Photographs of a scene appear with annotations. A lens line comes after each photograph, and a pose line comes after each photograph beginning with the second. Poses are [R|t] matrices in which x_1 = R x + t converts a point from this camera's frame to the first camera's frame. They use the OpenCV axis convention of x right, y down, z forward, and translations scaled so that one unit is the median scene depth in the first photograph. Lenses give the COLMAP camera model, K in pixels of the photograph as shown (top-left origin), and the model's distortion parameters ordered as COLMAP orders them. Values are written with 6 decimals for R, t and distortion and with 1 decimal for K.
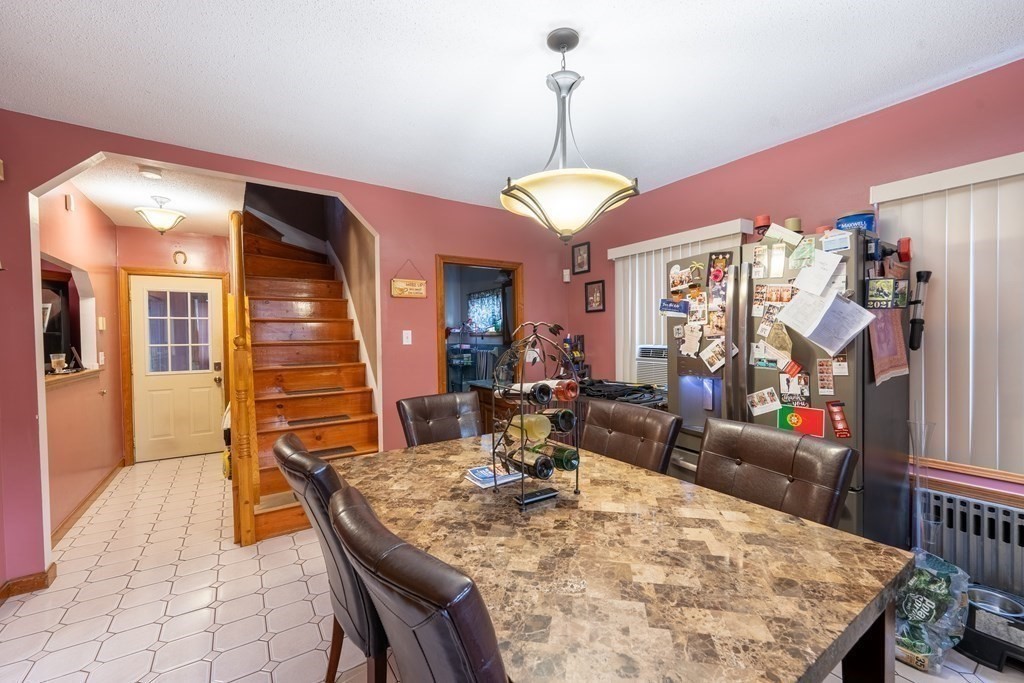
lens RADIAL K [[413.9, 0, 513.4], [0, 413.9, 343.8], [0, 0, 1]] dist [0.000507, 0.000002]
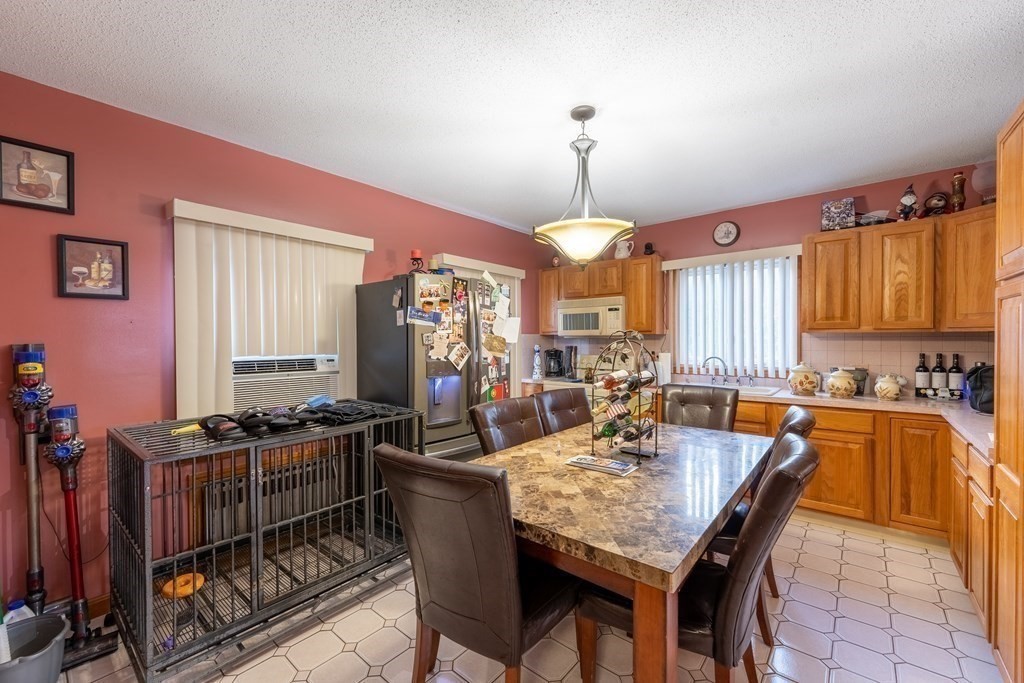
lens RADIAL K [[413.9, 0, 513.0], [0, 413.9, 343.5], [0, 0, 1]] dist [0.000507, 0.000002]
pose [[-0.276688, 0.002870, 0.960955, -0.756085], [0.027976, 0.999596, 0.005070, -0.016053], [-0.960552, 0.028286, -0.276657, 1.125789]]
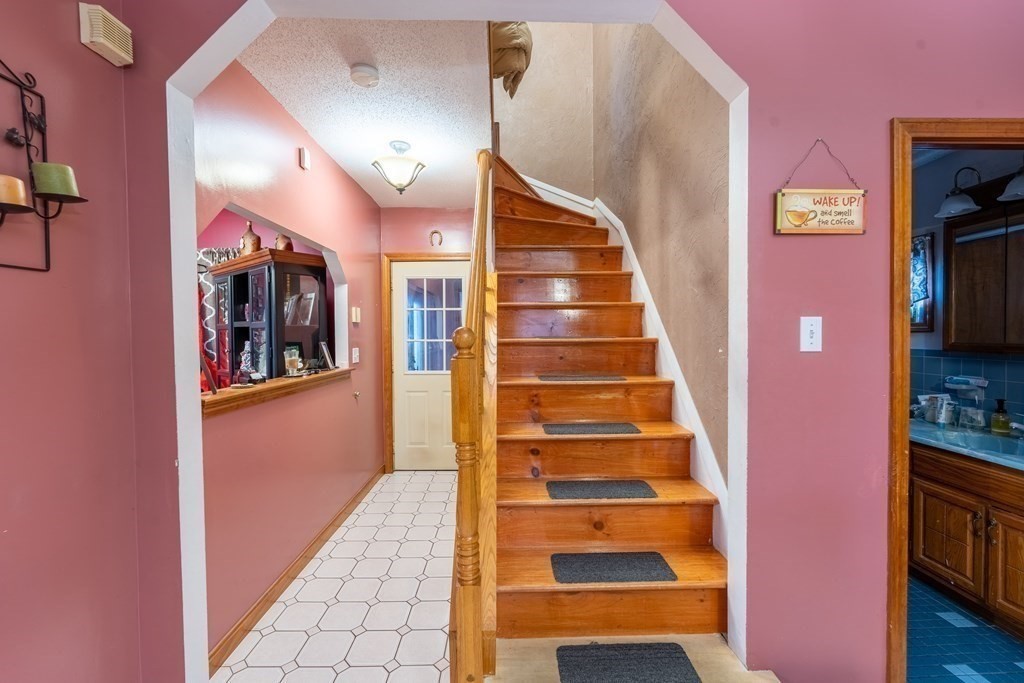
lens RADIAL K [[413.9, 0, 511.7], [0, 413.9, 339.7], [0, 0, 1]] dist [0.000507, 0.000002]
pose [[0.840297, 0.015443, -0.541906, -0.282542], [-0.015022, 0.999874, 0.005200, -0.007265], [0.541917, 0.003771, 0.840423, 0.500309]]
